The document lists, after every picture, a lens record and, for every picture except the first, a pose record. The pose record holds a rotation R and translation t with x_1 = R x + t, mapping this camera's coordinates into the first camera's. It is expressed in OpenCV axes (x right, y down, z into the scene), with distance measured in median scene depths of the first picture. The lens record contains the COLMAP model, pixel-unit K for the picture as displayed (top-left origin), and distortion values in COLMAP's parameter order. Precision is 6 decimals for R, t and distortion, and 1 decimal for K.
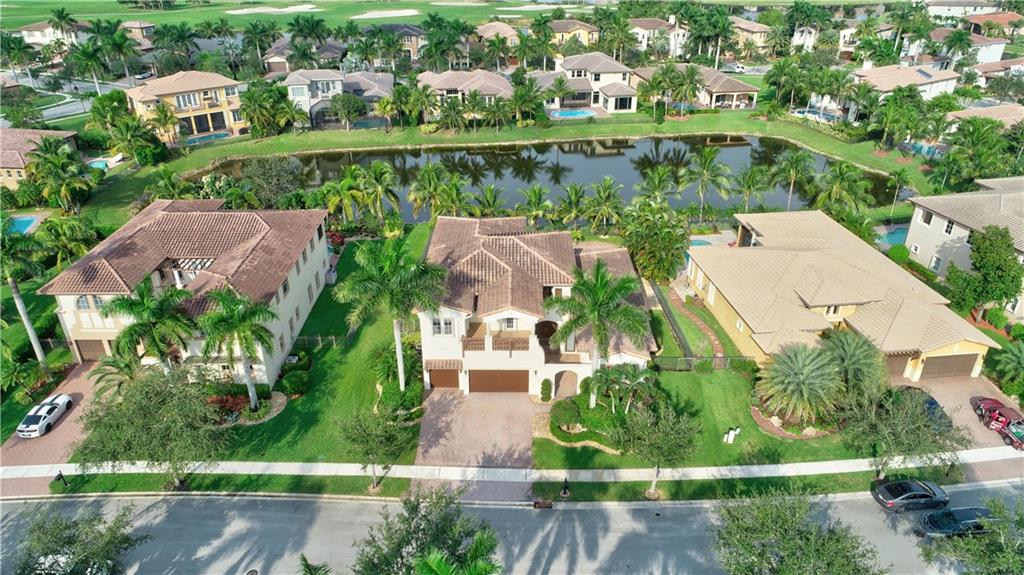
lens RADIAL K [[685.6, 0, 509.5], [0, 685.6, 292.7], [0, 0, 1]] dist [-0.000308, -0.000845]
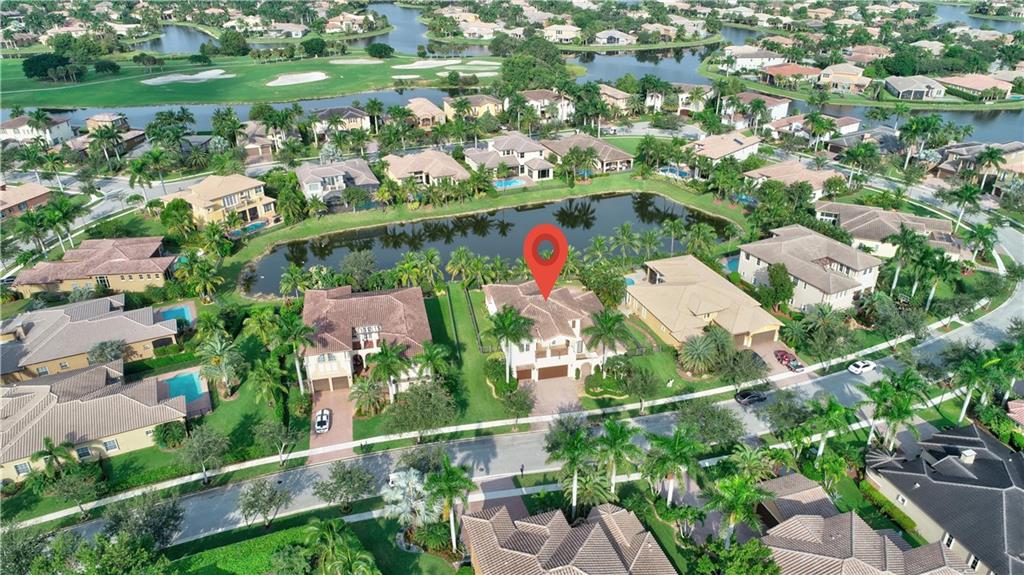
lens RADIAL K [[699.4, 0, 512.0], [0, 699.4, 287.5], [0, 0, 1]] dist [0.002820, -0.000809]
pose [[0.974930, -0.102526, 0.197485, -0.451622], [0.105782, 0.994371, -0.005978, -0.099777], [-0.195761, 0.026718, 0.980288, -0.839601]]
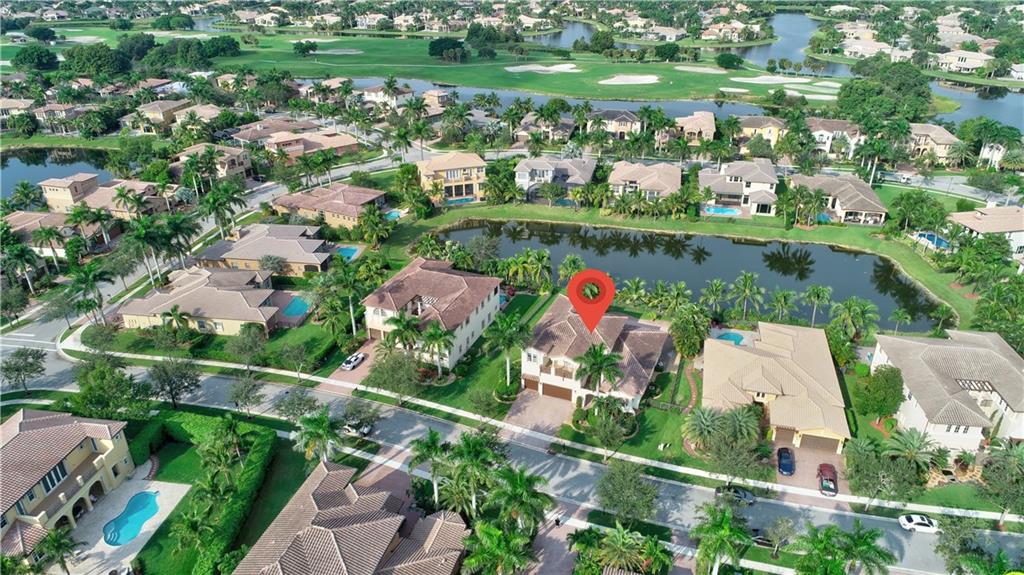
lens RADIAL K [[699.4, 0, 512.0], [0, 699.4, 287.5], [0, 0, 1]] dist [0.002820, -0.000809]
pose [[0.926956, 0.168638, -0.335133, 0.432550], [-0.175855, 0.984375, 0.008932, -0.140157], [0.331403, 0.050656, 0.942128, -0.819188]]
